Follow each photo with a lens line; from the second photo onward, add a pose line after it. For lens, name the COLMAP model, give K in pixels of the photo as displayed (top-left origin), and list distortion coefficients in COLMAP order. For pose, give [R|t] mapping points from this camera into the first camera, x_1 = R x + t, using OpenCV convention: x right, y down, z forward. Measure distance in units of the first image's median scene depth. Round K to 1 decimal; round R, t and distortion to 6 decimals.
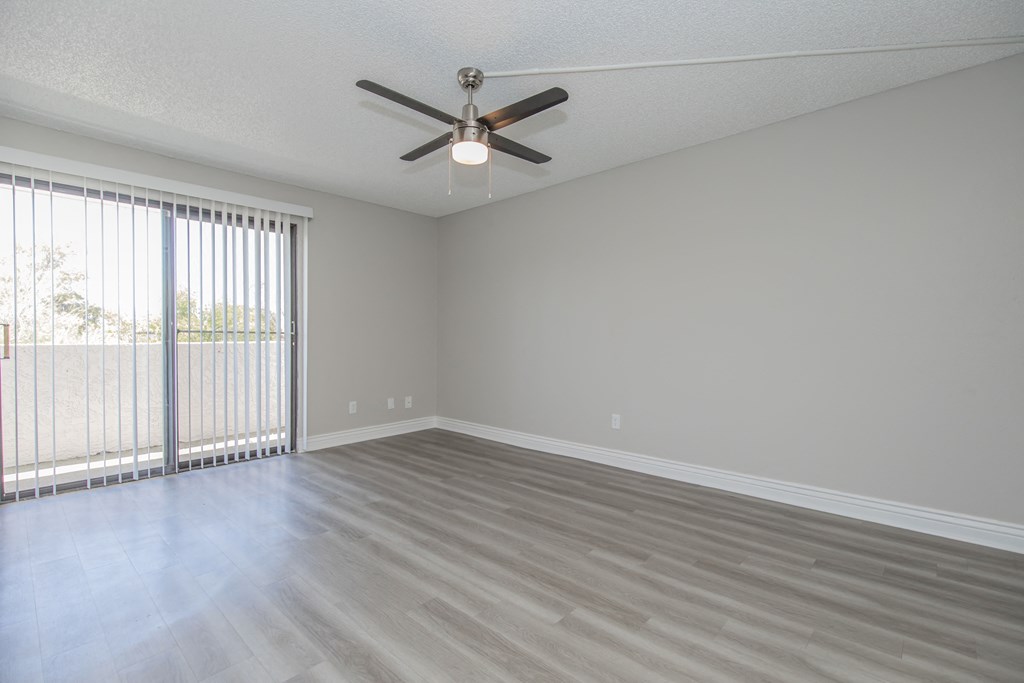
lens RADIAL K [[458.9, 0, 512.0], [0, 458.9, 341.5], [0, 0, 1]] dist [0.017618, -0.000111]
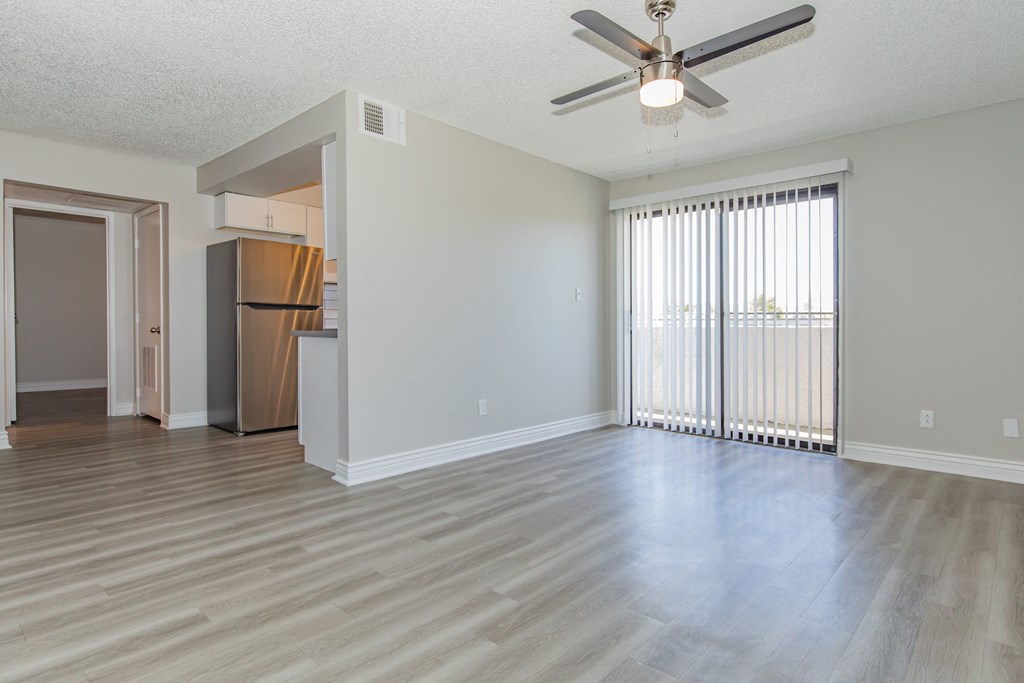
lens RADIAL K [[564.5, 0, 539.5], [0, 564.5, 330.0], [0, 0, 1]] dist [0.003005, 0.000477]
pose [[0.031777, 0.008906, -0.999455, 0.904424], [-0.015509, 0.999844, 0.008417, 0.020407], [0.999375, 0.015233, 0.031911, 0.719815]]
